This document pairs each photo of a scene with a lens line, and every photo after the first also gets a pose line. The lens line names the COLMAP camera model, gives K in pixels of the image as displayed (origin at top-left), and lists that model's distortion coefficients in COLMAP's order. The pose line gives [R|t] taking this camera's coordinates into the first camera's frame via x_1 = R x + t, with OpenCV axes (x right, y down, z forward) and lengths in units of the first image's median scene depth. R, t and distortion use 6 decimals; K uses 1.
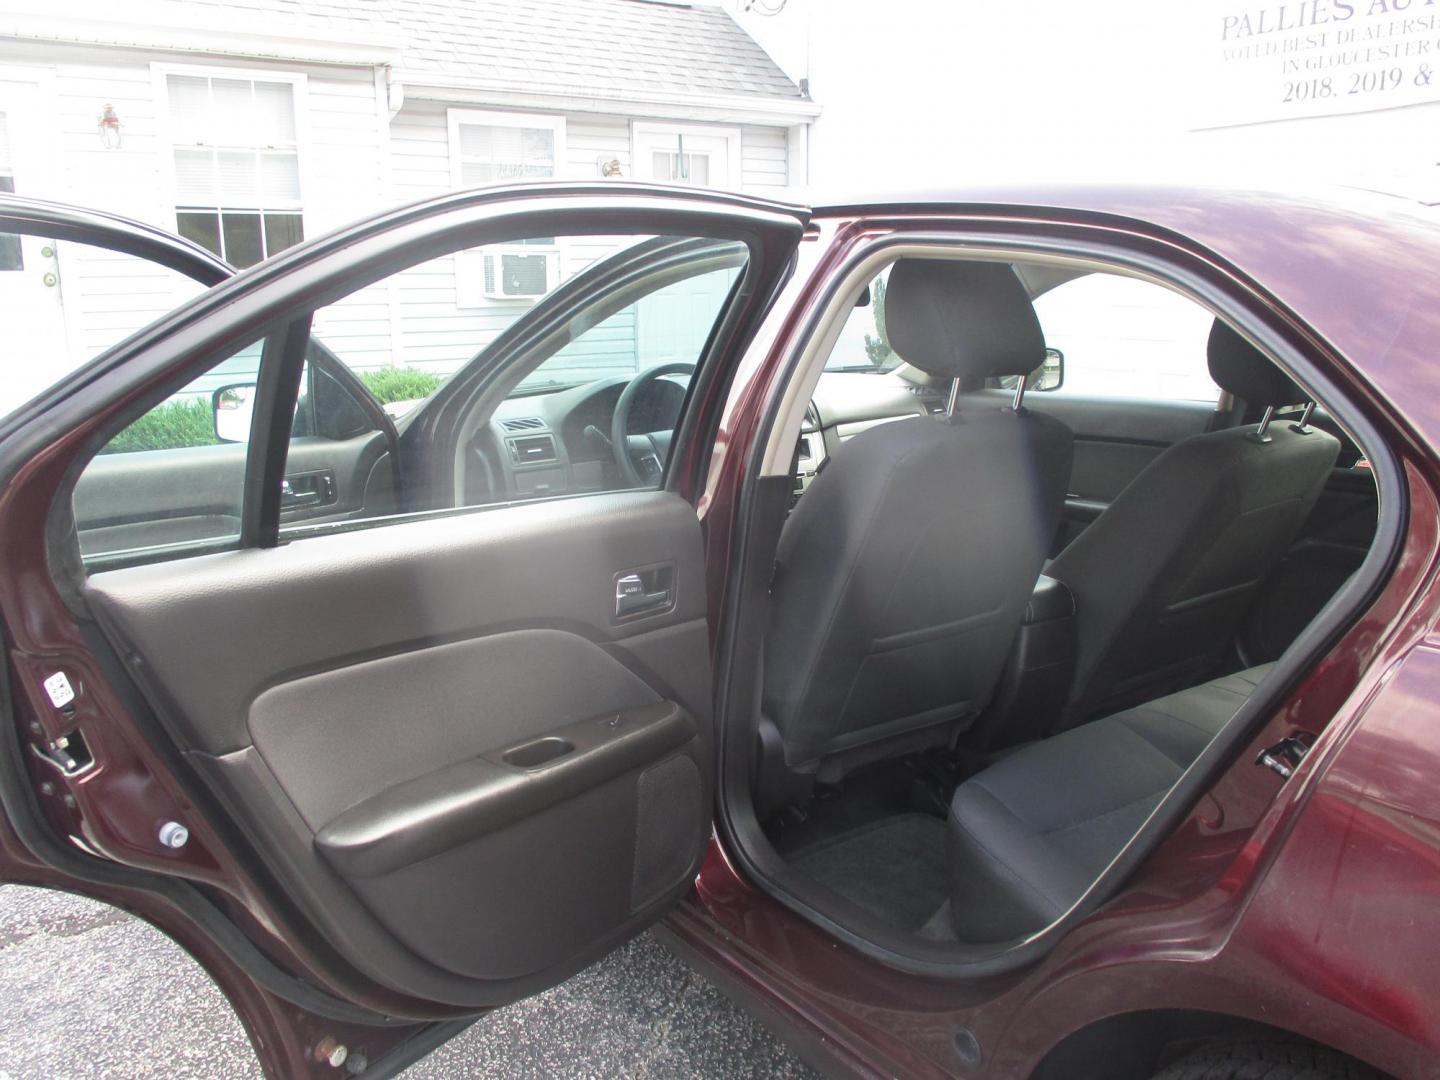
lens RADIAL K [[1195.1, 0, 720.0], [0, 1195.1, 540.0], [0, 0, 1]] dist [-0.034601, 0.016353]
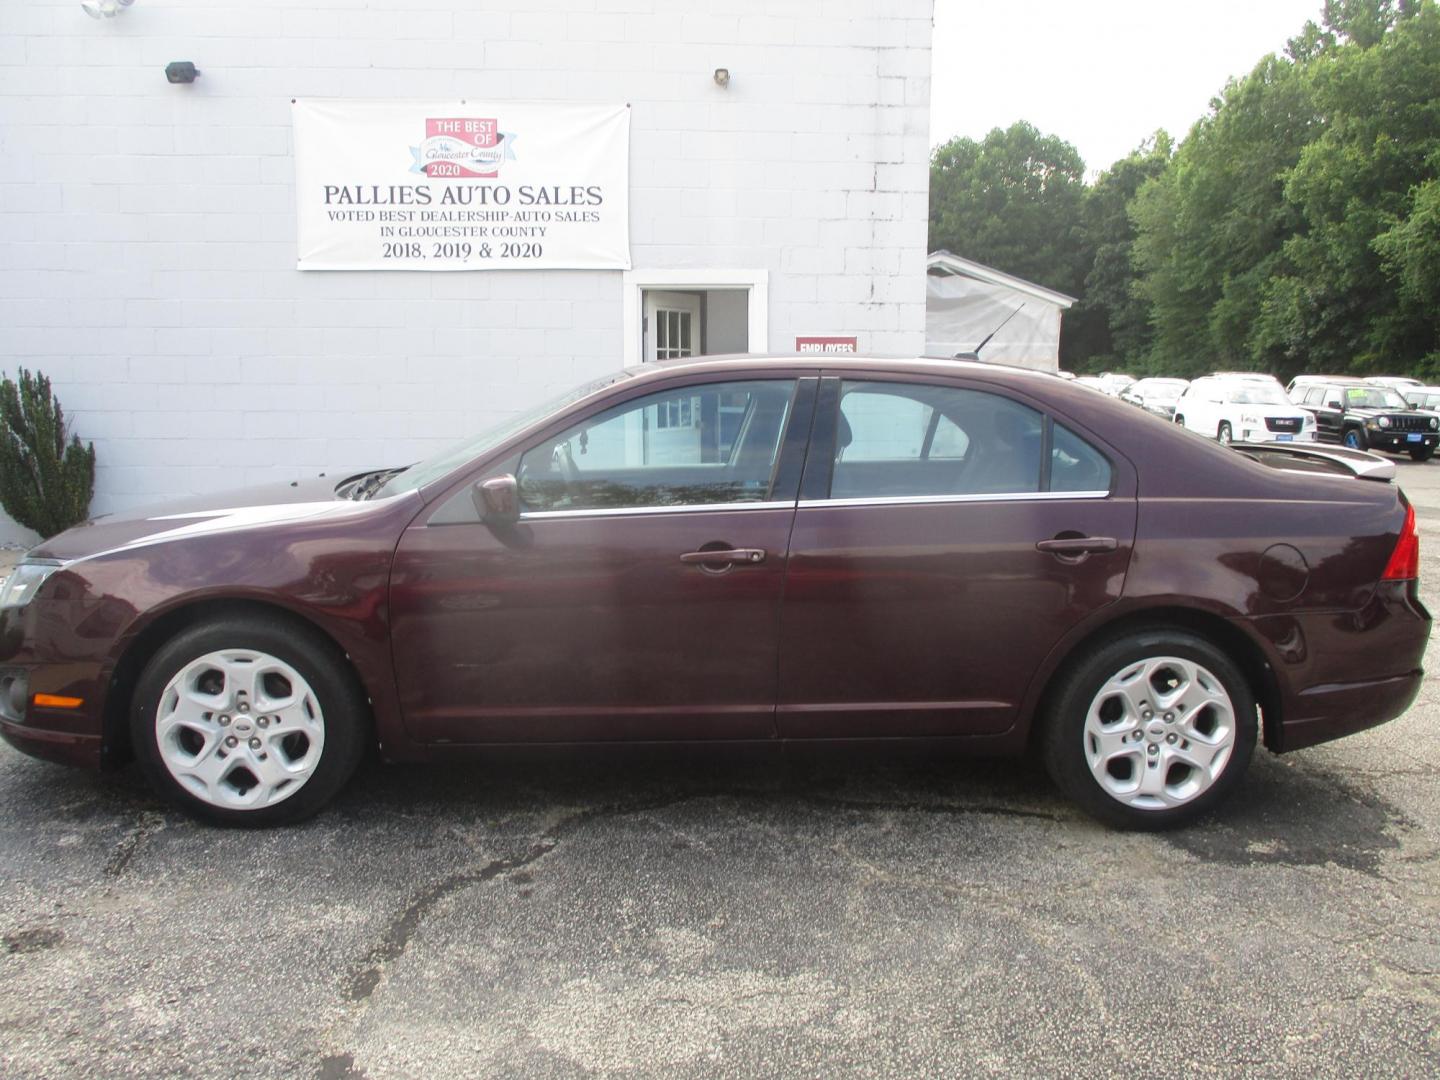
lens RADIAL K [[1195.1, 0, 720.0], [0, 1195.1, 540.0], [0, 0, 1]] dist [-0.034601, 0.016353]
pose [[0.525675, -0.109072, 0.843664, -0.421374], [0.178997, 0.983725, 0.015649, -0.009605], [-0.831641, 0.142787, 0.536643, 0.012989]]
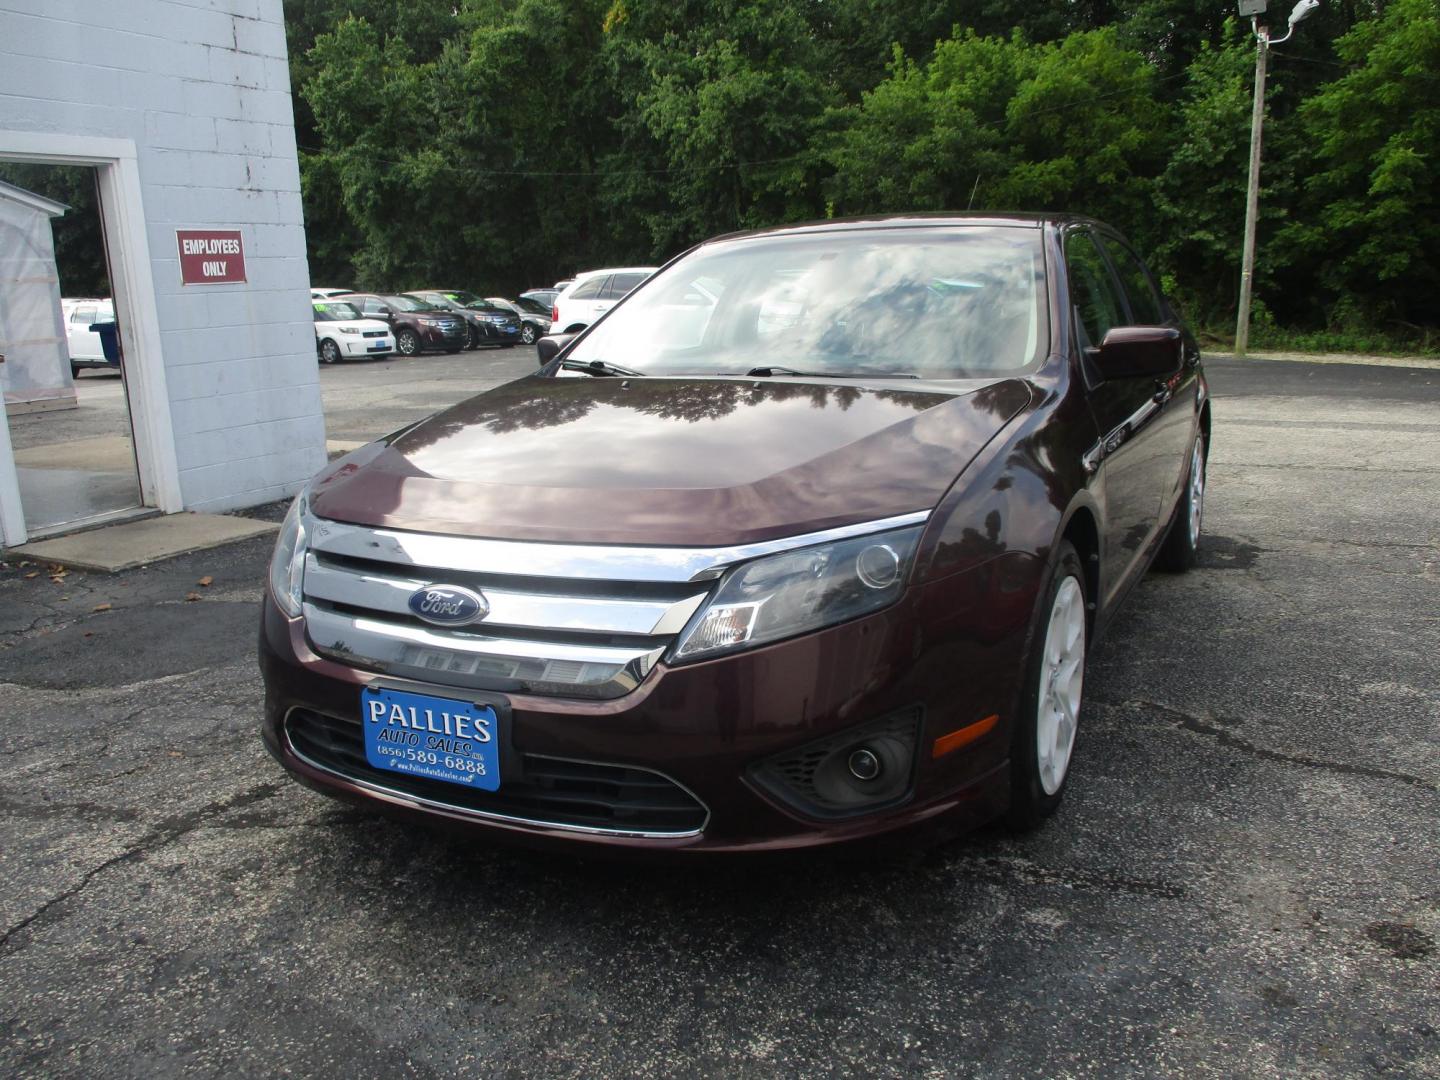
lens RADIAL K [[1195.1, 0, 720.0], [0, 1195.1, 540.0], [0, 0, 1]] dist [-0.034601, 0.016353]
pose [[-0.450850, -0.169095, 0.876437, -0.393882], [0.235531, 0.924555, 0.299538, -0.130205], [-0.860964, 0.341475, -0.377009, 0.623447]]
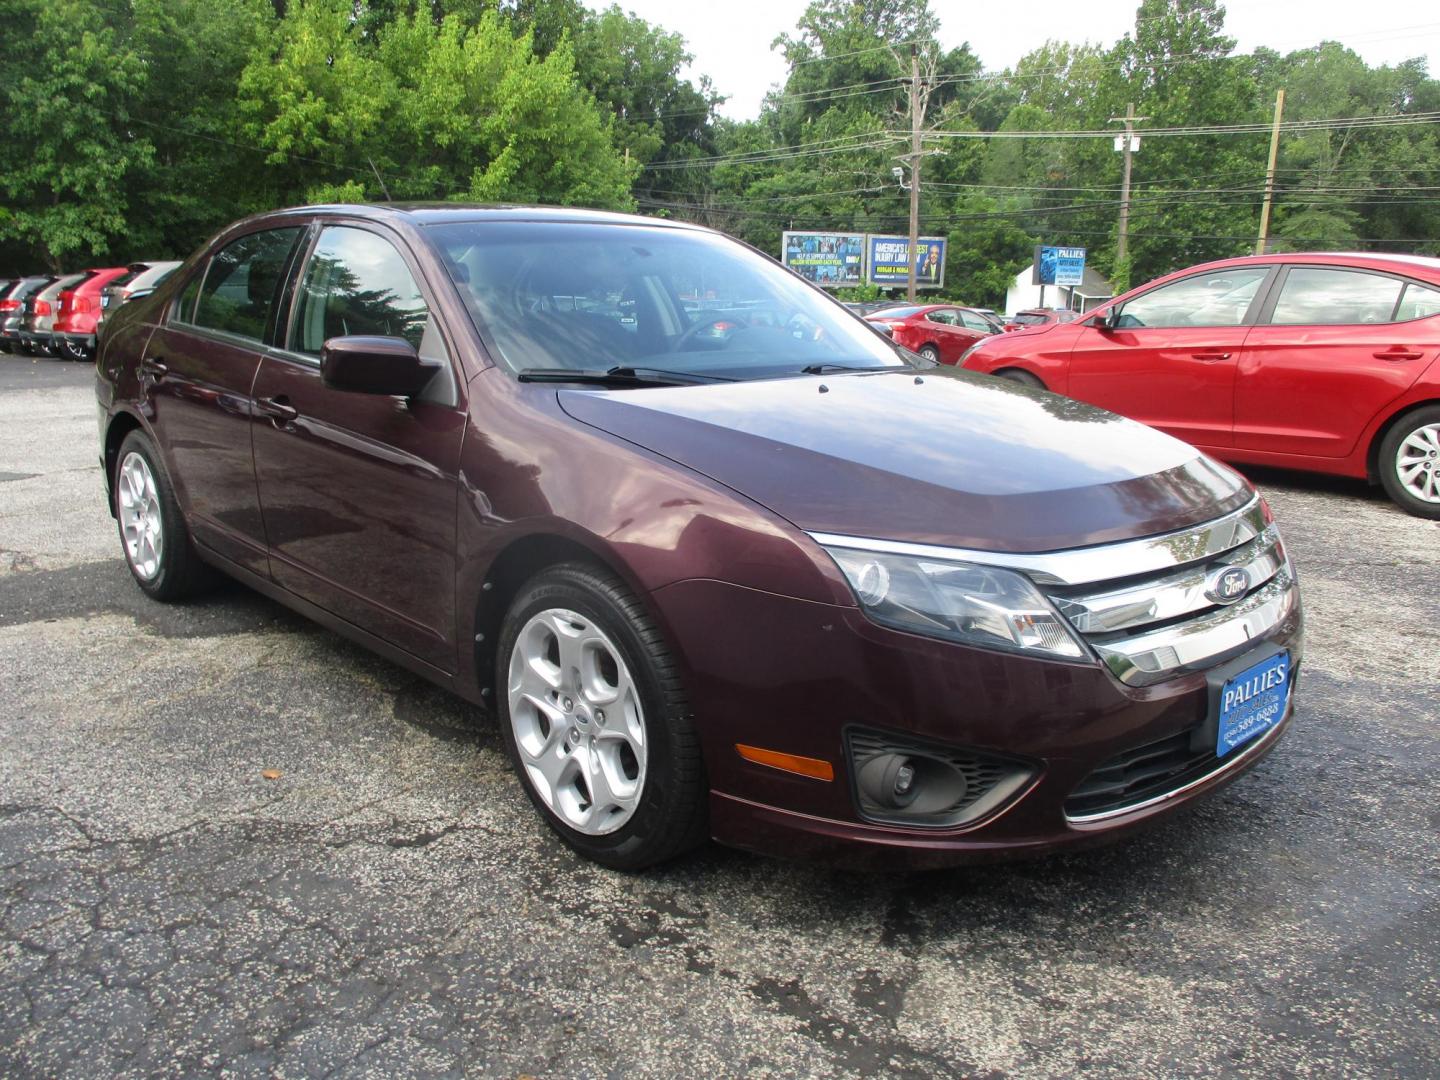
lens RADIAL K [[1195.1, 0, 720.0], [0, 1195.1, 540.0], [0, 0, 1]] dist [-0.034601, 0.016353]
pose [[-0.991181, 0.010908, -0.132067, 0.058591], [-0.048454, 0.897764, 0.437804, -0.184972], [0.123341, 0.440342, -0.889318, 0.833545]]
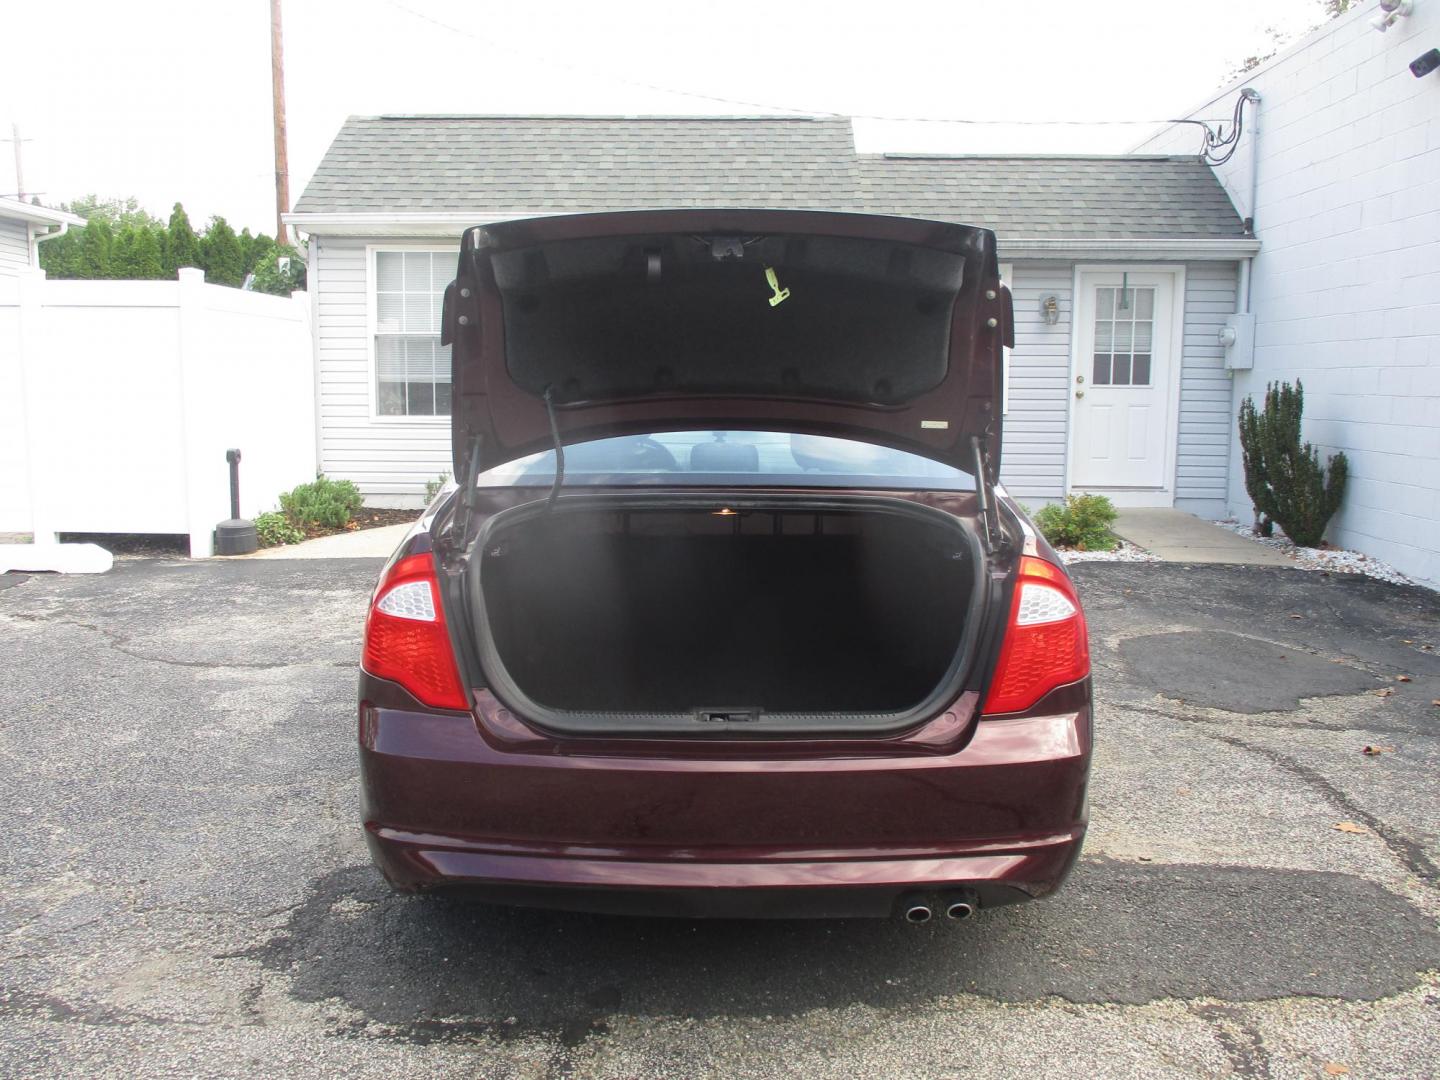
lens RADIAL K [[1195.1, 0, 720.0], [0, 1195.1, 540.0], [0, 0, 1]] dist [-0.034601, 0.016353]
pose [[0.816932, 0.086727, -0.570175, 0.418992], [-0.137297, 0.989451, -0.046214, 0.032027], [0.560153, 0.116037, 0.820222, -0.180349]]
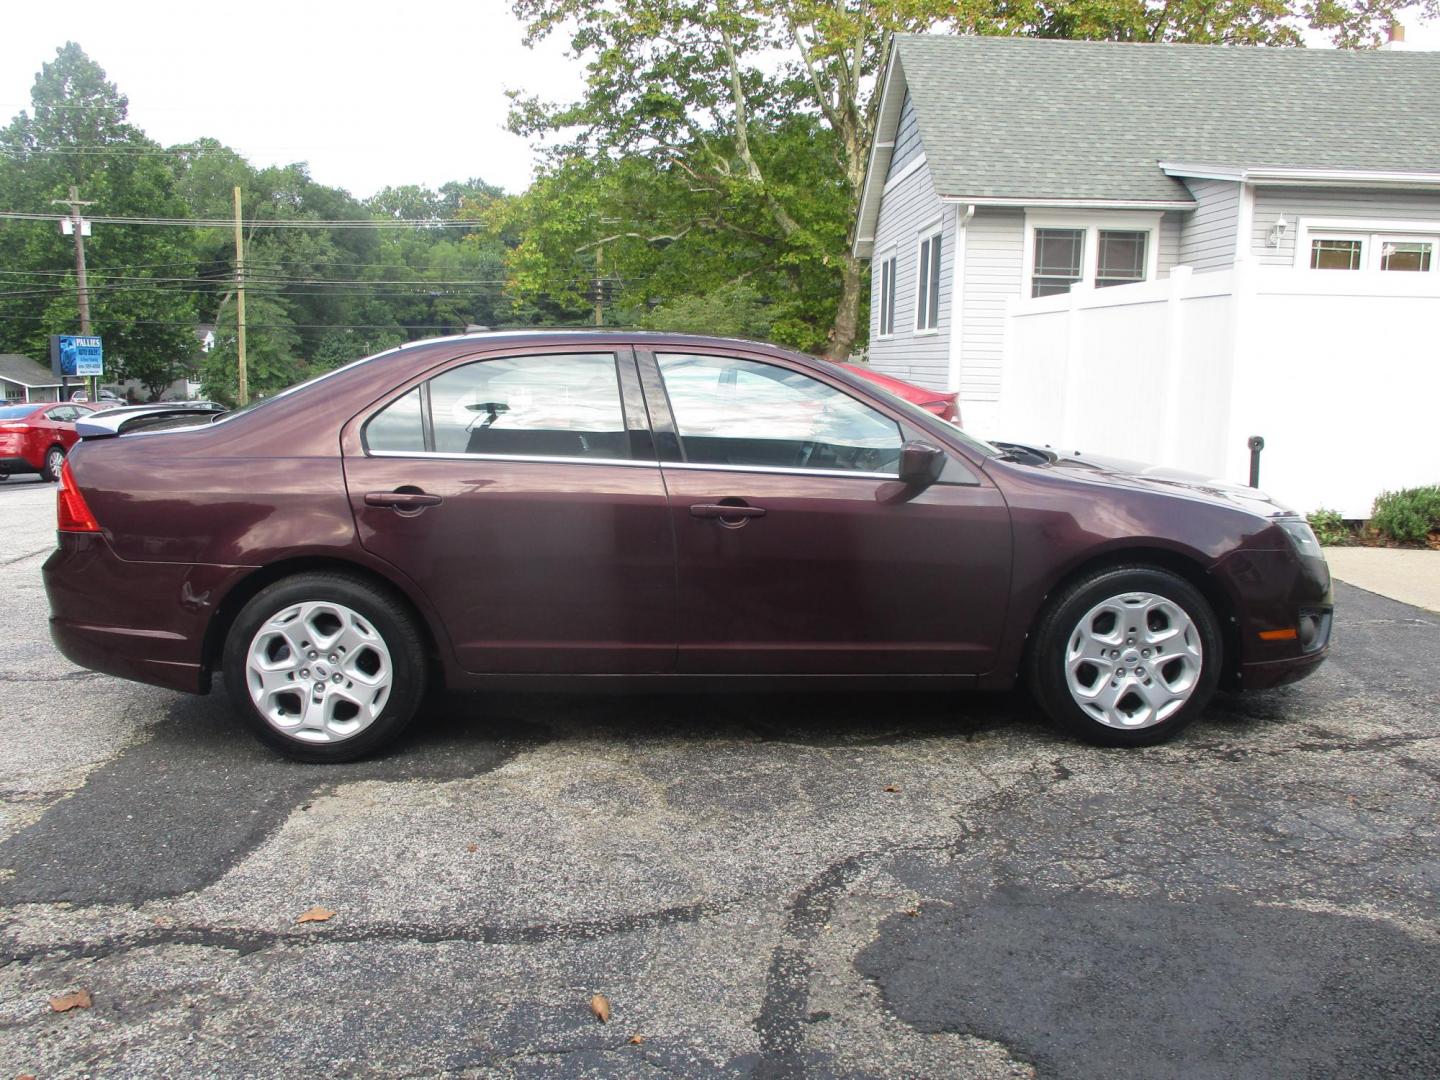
lens RADIAL K [[1198.1, 0, 720.0], [0, 1198.1, 540.0], [0, 0, 1]] dist [-0.033507, -0.006590]
pose [[-0.542653, 0.123647, -0.830806, 0.597490], [-0.193281, 0.944182, 0.266764, -0.152394], [0.817417, 0.305340, -0.488464, 0.650784]]
